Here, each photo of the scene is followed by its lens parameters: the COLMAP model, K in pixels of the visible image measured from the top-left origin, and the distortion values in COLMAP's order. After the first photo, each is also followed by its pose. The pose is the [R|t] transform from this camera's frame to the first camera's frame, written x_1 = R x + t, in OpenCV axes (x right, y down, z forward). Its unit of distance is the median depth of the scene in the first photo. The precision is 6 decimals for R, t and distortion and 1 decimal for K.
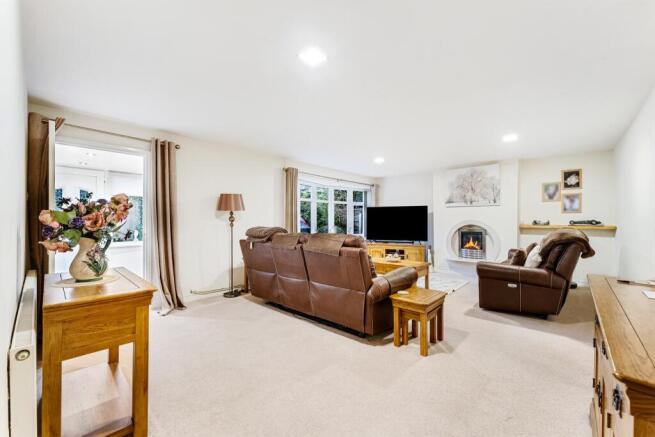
lens RADIAL K [[264.1, 0, 327.5], [0, 264.1, 218.5], [0, 0, 1]] dist [0.001304, 0.000419]
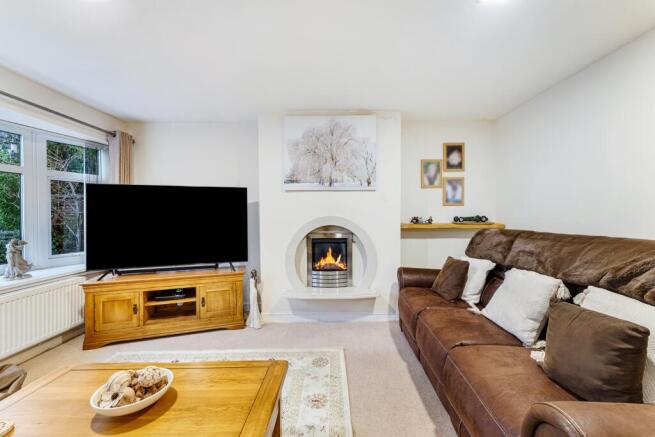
lens RADIAL K [[264.1, 0, 327.5], [0, 264.1, 218.5], [0, 0, 1]] dist [0.001304, 0.000419]
pose [[0.739679, -0.007371, 0.672920, 0.180980], [0.003544, 0.999969, 0.007058, 0.005887], [-0.672951, -0.002836, 0.739682, 0.607622]]
